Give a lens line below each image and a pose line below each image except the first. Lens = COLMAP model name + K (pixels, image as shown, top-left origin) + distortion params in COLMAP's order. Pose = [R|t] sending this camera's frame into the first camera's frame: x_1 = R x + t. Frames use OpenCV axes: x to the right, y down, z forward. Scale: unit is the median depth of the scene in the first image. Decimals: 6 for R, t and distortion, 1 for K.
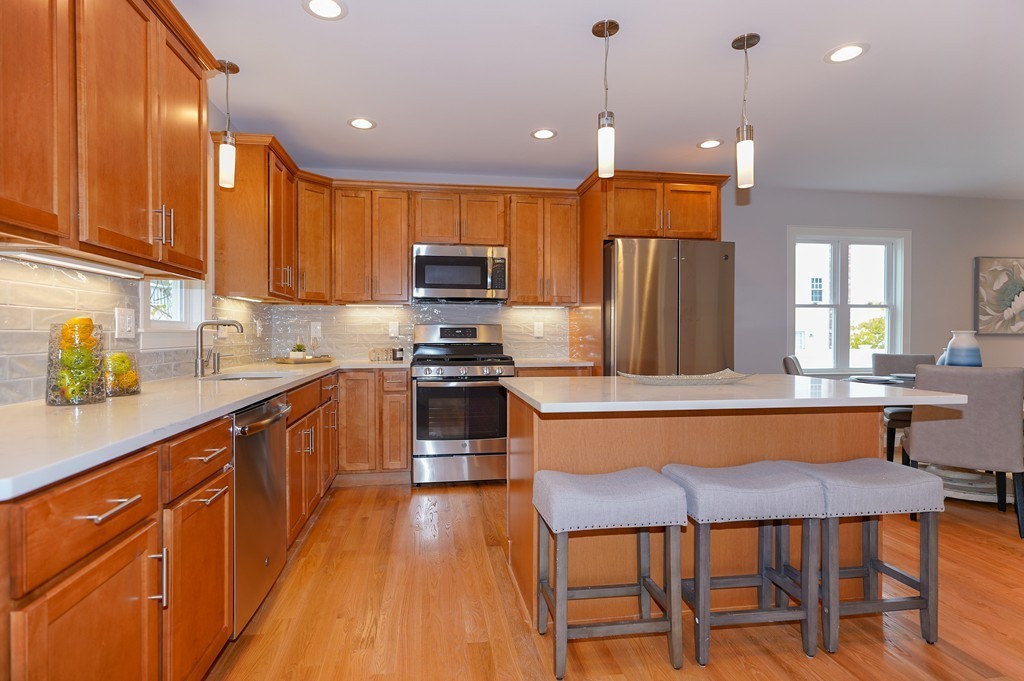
lens RADIAL K [[493.9, 0, 521.5], [0, 493.9, 337.7], [0, 0, 1]] dist [0.002948, 0.003026]
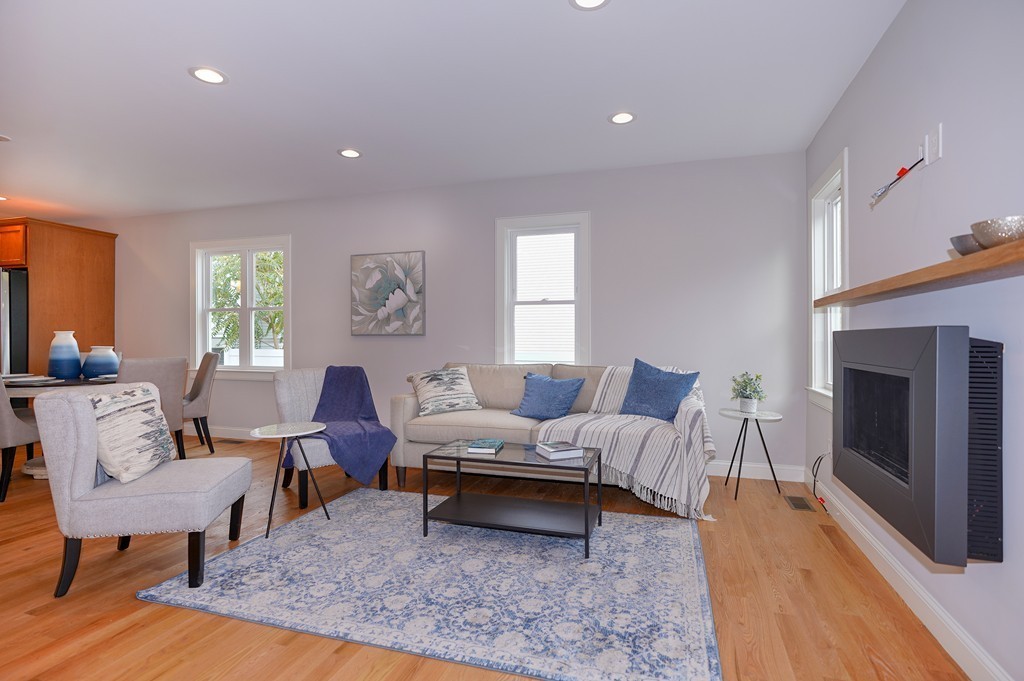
lens RADIAL K [[536.6, 0, 517.1], [0, 536.6, 339.2], [0, 0, 1]] dist [0.044015, 0.000391]
pose [[0.881050, -0.001012, -0.473022, 3.901477], [-0.002465, 0.999974, -0.006731, 0.017175], [0.473016, 0.007097, 0.881025, 0.510671]]
